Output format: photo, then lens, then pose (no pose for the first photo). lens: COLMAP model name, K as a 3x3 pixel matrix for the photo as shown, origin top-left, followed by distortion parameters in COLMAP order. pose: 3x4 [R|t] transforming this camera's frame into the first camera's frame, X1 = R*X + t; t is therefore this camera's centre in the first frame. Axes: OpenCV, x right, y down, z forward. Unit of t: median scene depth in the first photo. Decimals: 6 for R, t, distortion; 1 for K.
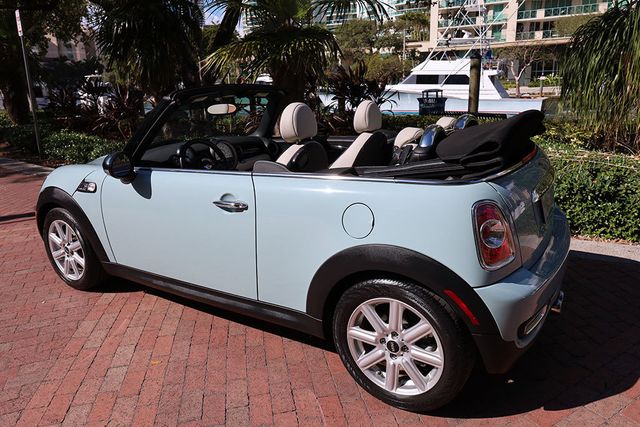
lens RADIAL K [[458.2, 0, 324.9], [0, 458.2, 213.0], [0, 0, 1]] dist [-0.000560, 0.011975]
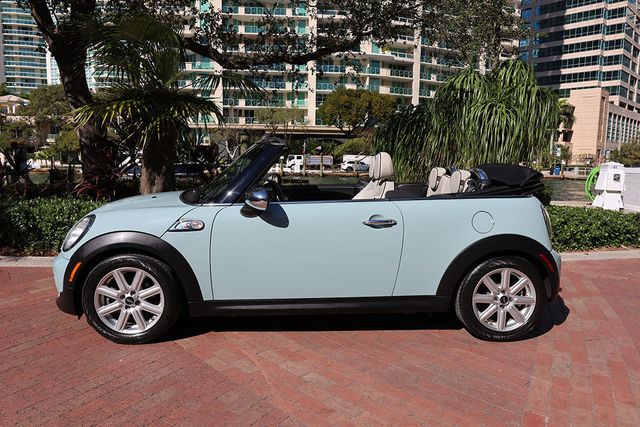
lens RADIAL K [[458.2, 0, 325.3], [0, 458.2, 214.9], [0, 0, 1]] dist [-0.000560, 0.011975]
pose [[0.810746, -0.030393, 0.584609, -0.603853], [0.121079, 0.985763, -0.116666, 0.052136], [-0.572740, 0.165370, 0.802883, 0.010914]]
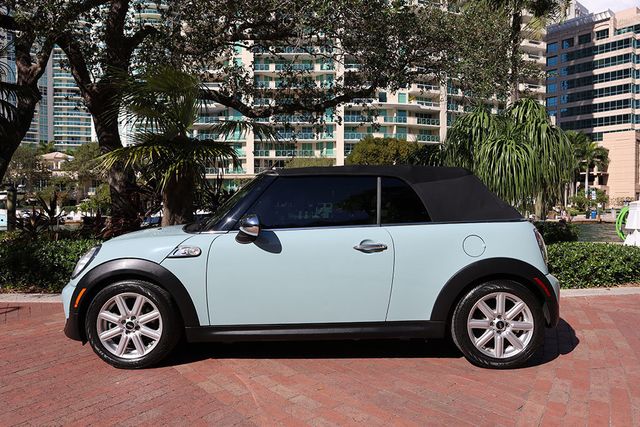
lens RADIAL K [[458.2, 0, 328.0], [0, 458.2, 217.0], [0, 0, 1]] dist [-0.000560, 0.011975]
pose [[0.845236, 0.014673, 0.534192, -0.565797], [0.123782, 0.967061, -0.222419, 0.098258], [-0.519860, 0.254120, 0.815579, -0.035292]]
